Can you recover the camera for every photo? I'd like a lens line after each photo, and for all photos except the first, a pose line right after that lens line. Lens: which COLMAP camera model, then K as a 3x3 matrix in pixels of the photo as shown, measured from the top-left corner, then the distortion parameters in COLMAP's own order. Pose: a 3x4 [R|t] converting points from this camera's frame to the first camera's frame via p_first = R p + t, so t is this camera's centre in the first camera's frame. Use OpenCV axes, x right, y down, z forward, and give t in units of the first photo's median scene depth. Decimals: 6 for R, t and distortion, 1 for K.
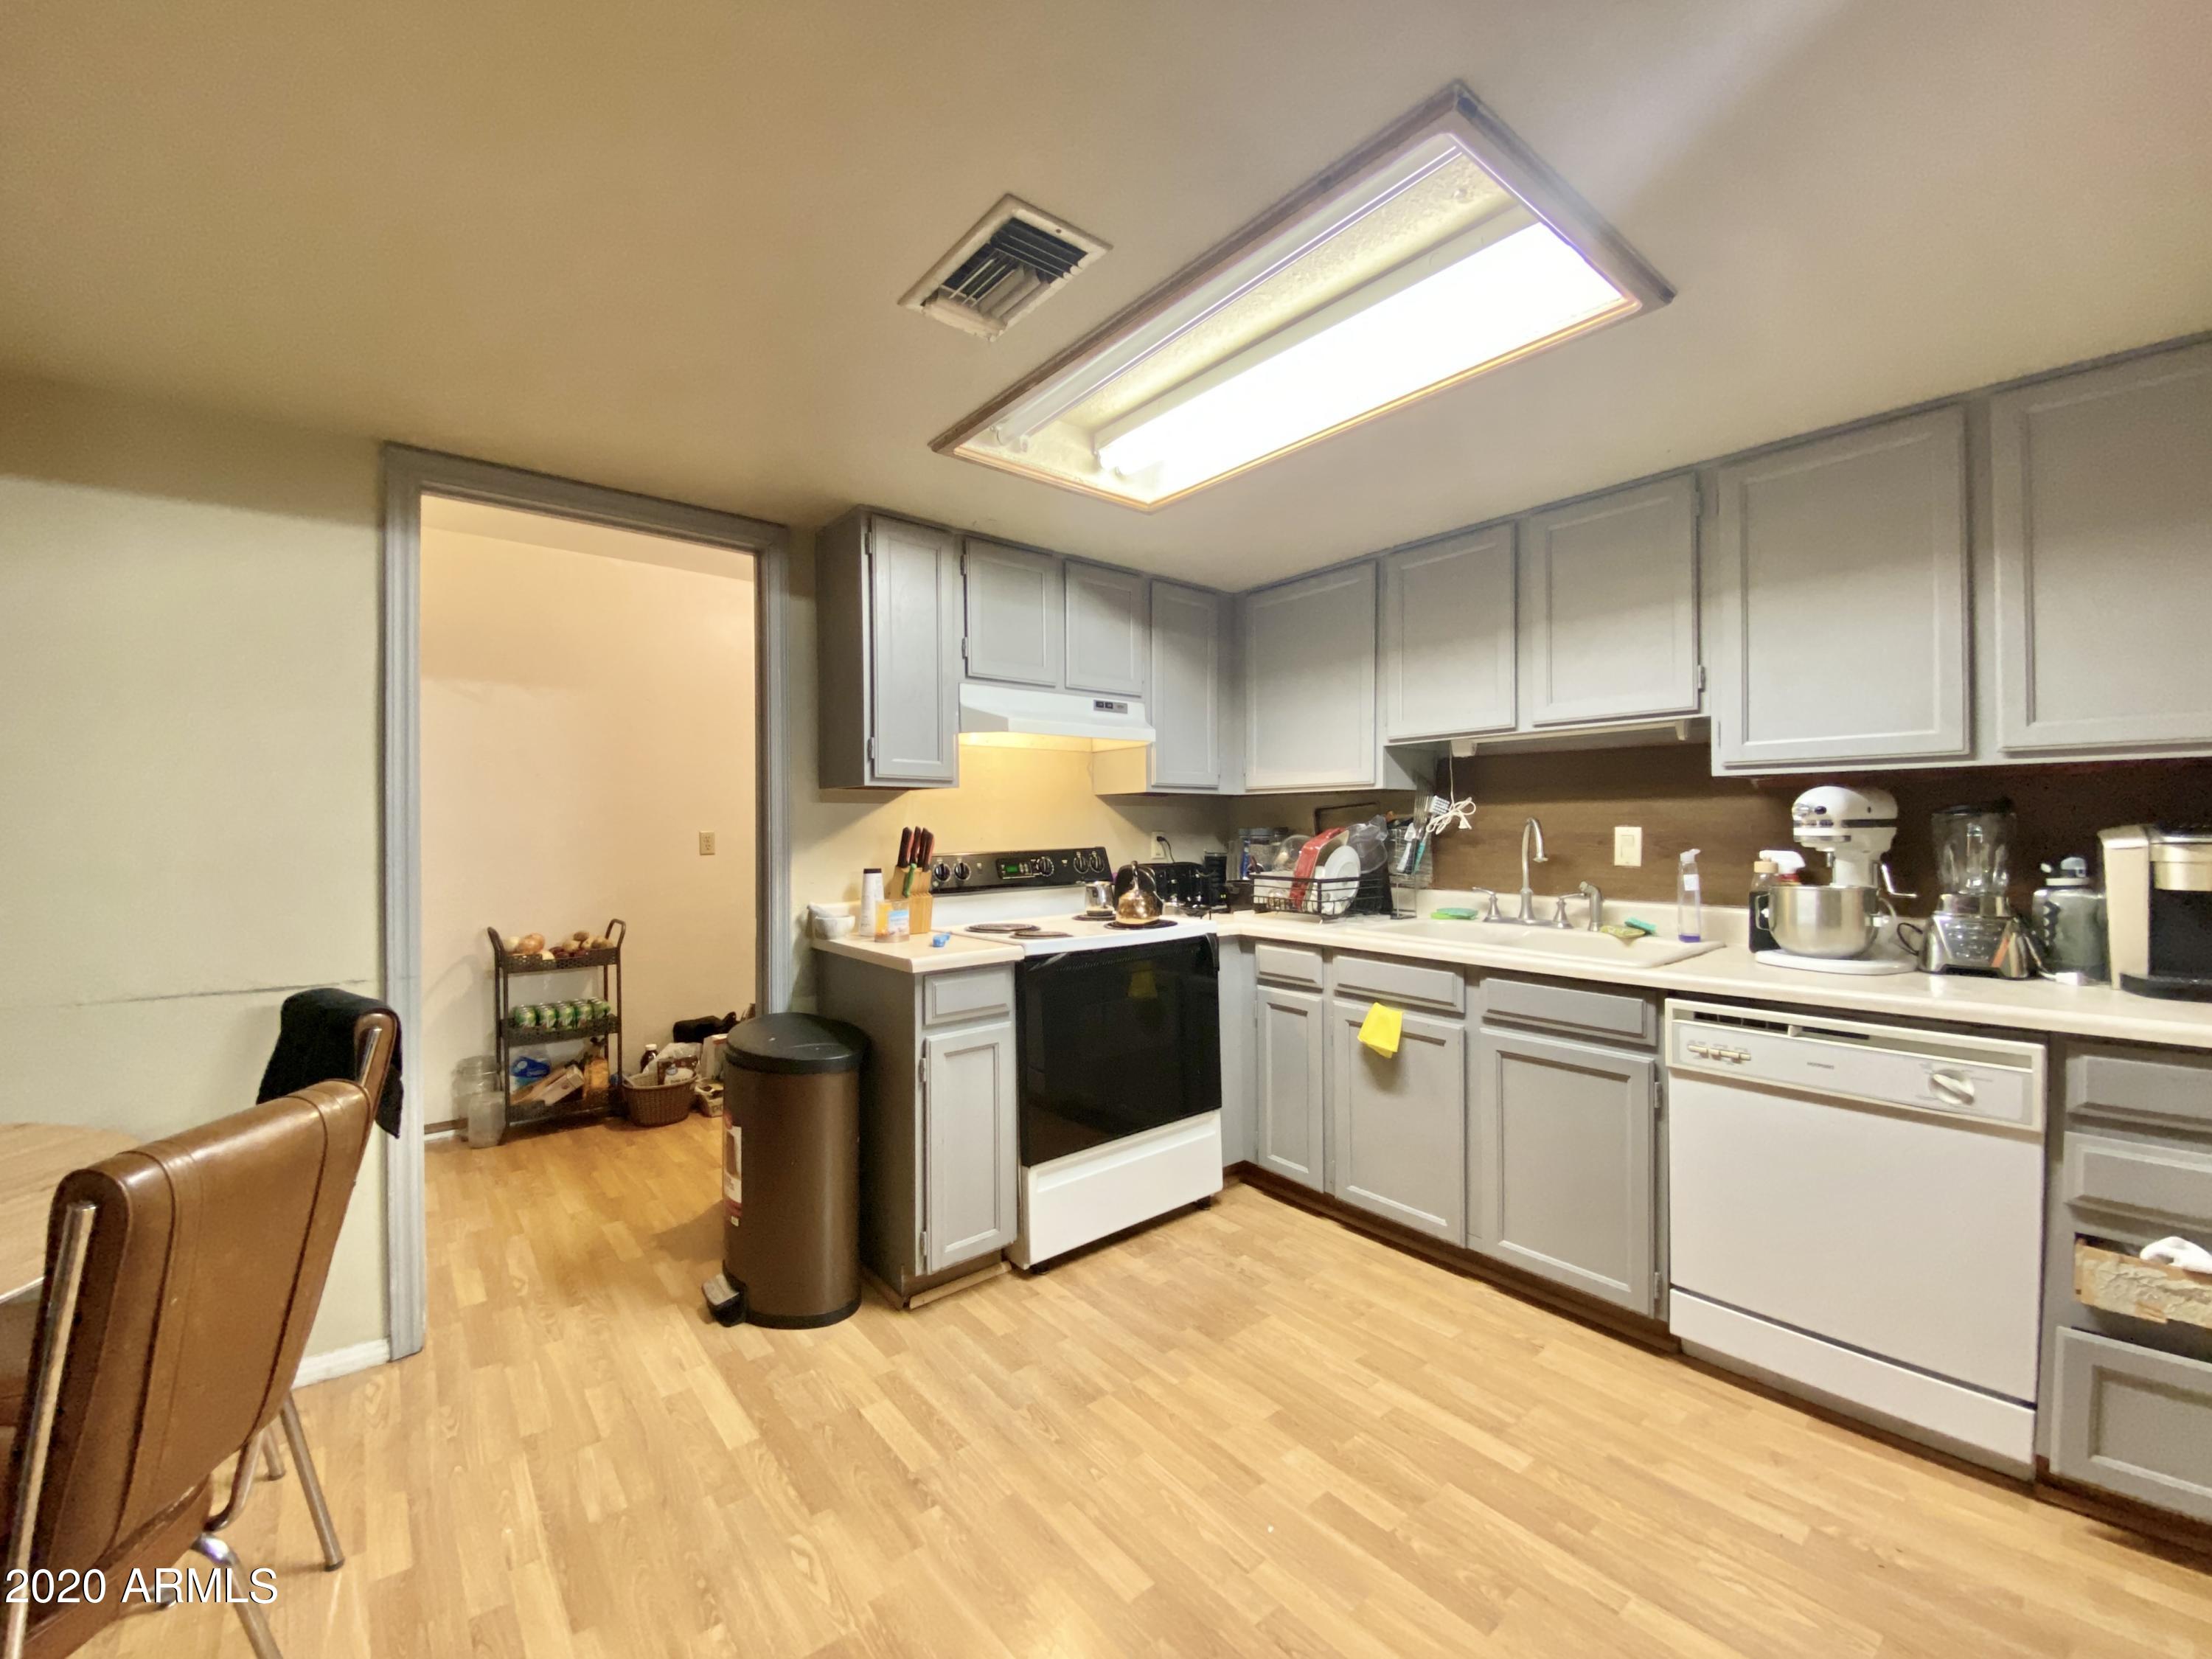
lens RADIAL K [[898.4, 0, 1102.2], [0, 898.4, 825.1], [0, 0, 1]] dist [0.017789, -0.019838]
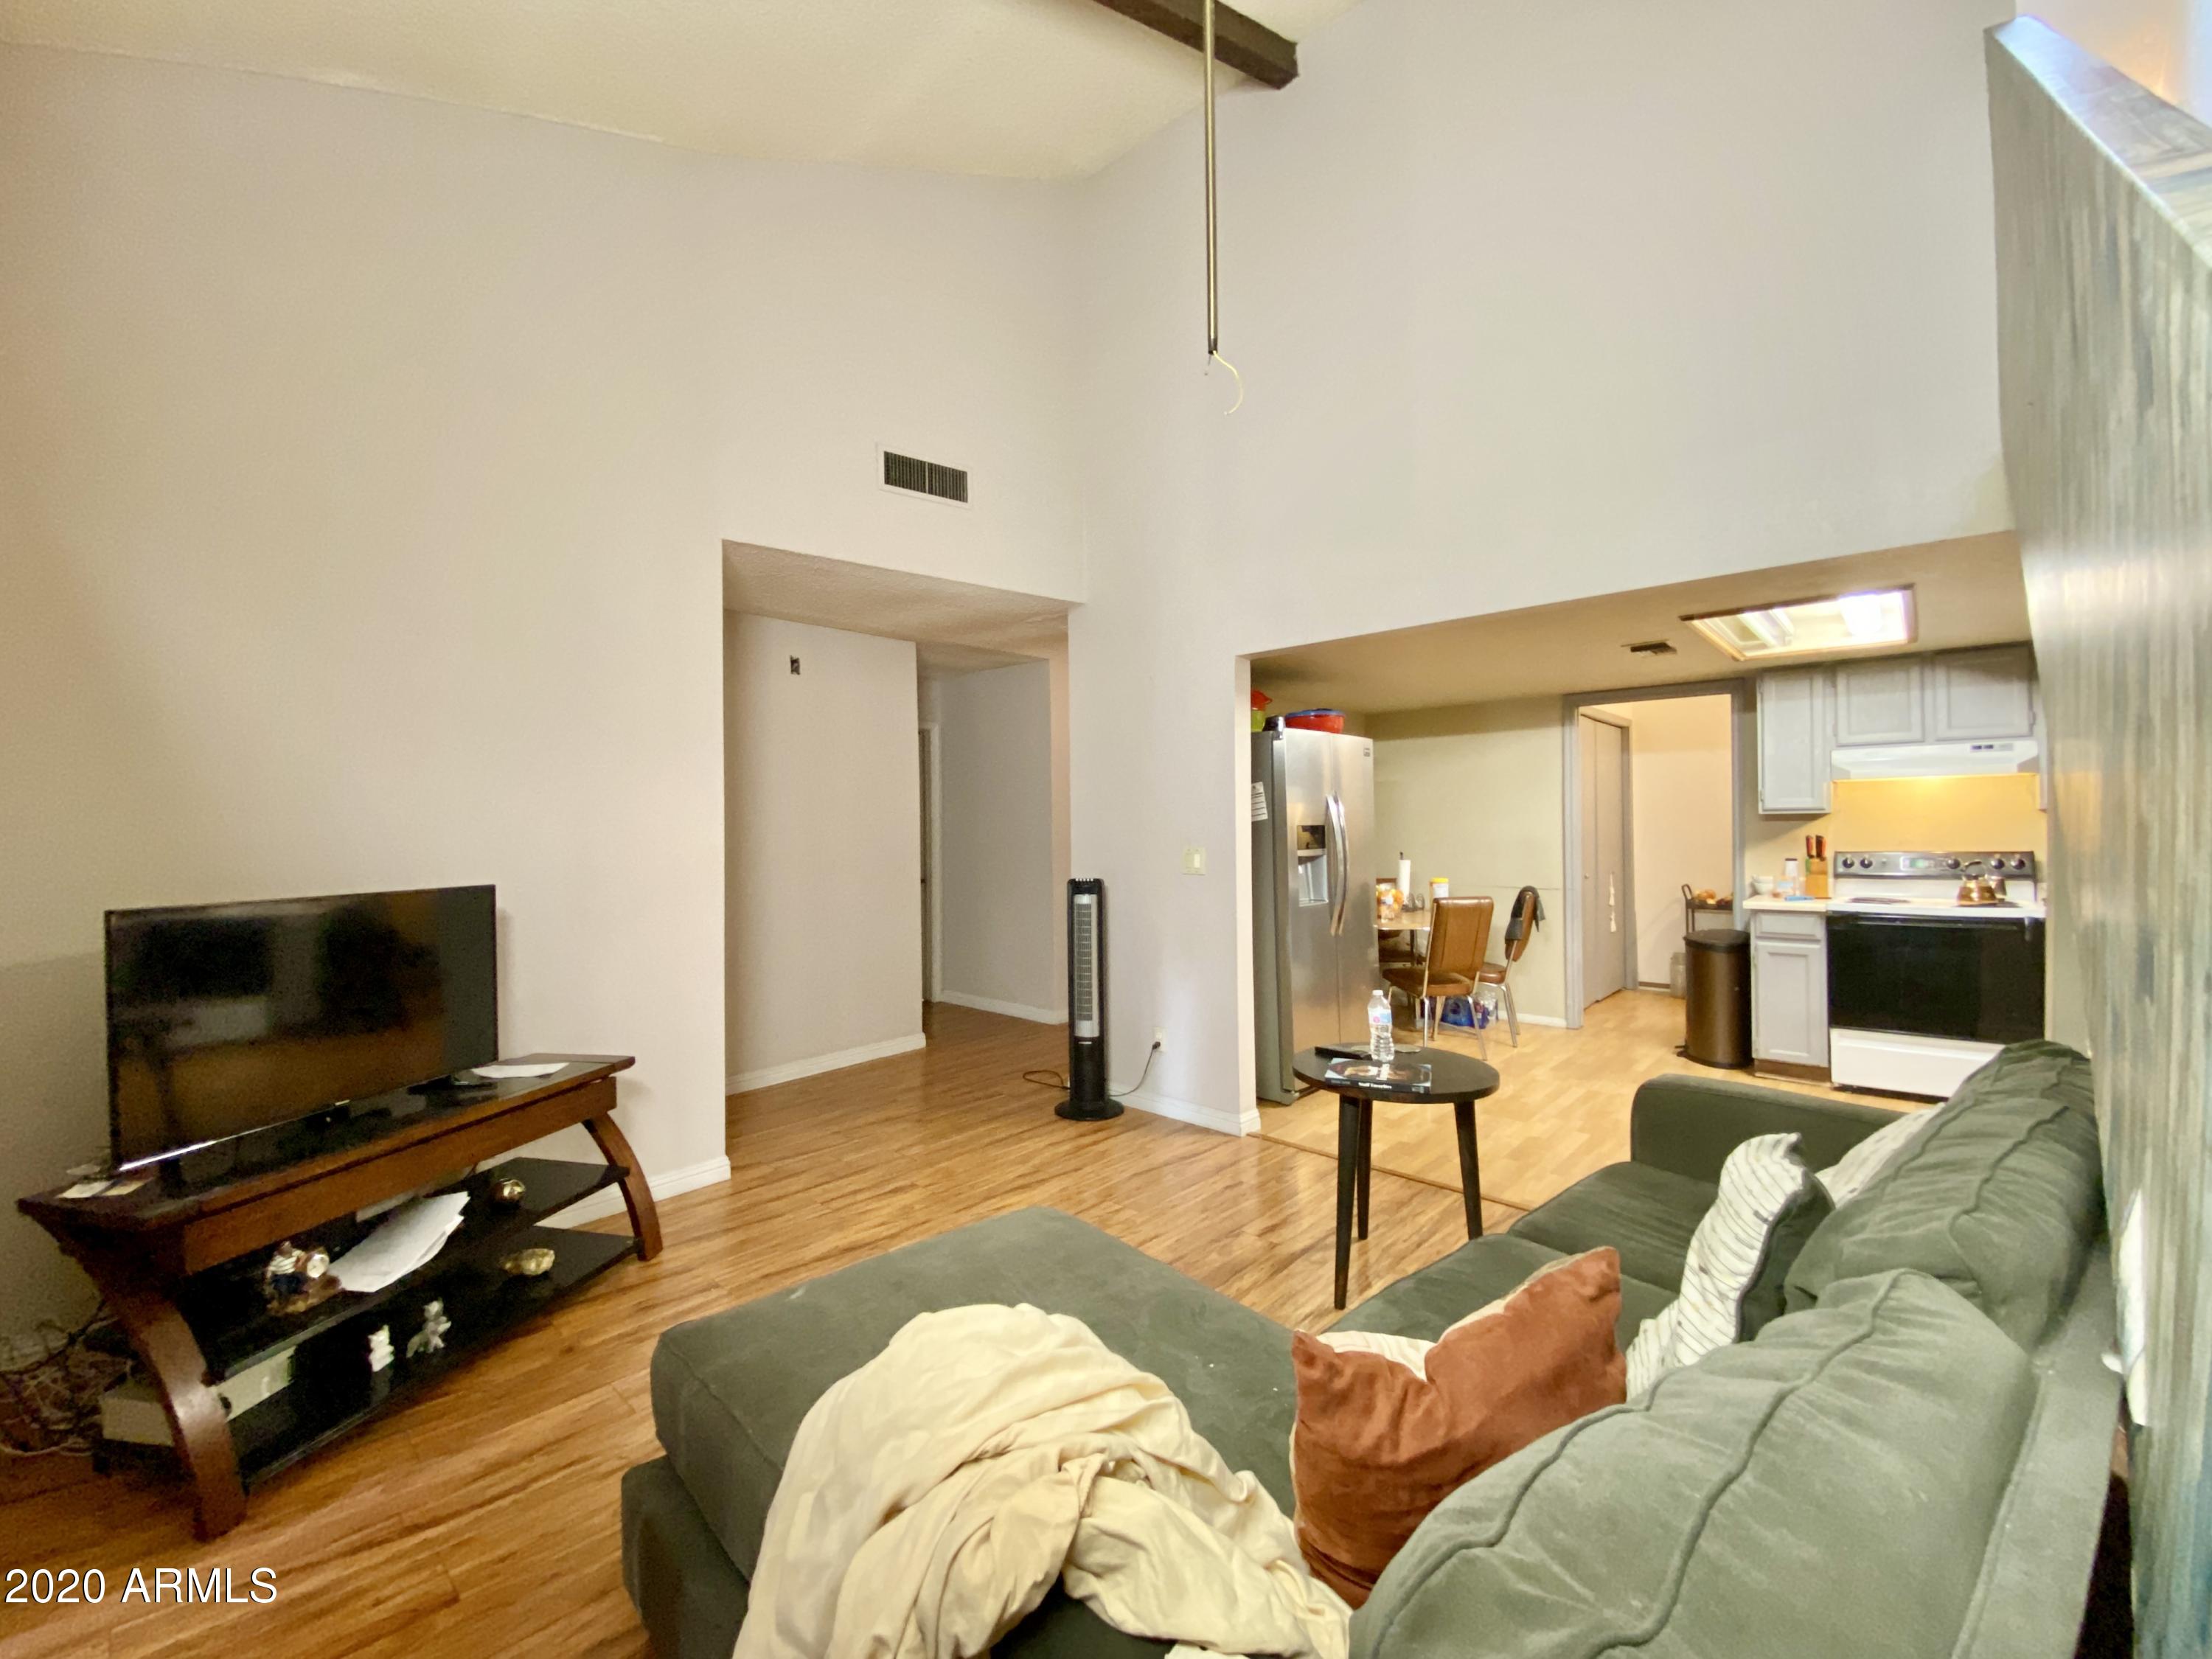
lens RADIAL K [[891.8, 0, 1098.4], [0, 891.8, 828.4], [0, 0, 1]] dist [0.041912, -0.033079]
pose [[0.141601, 0.007575, -0.989895, 1.459290], [0.013010, 0.999870, 0.009512, -0.051270], [0.989838, -0.014226, 0.141484, -0.675758]]
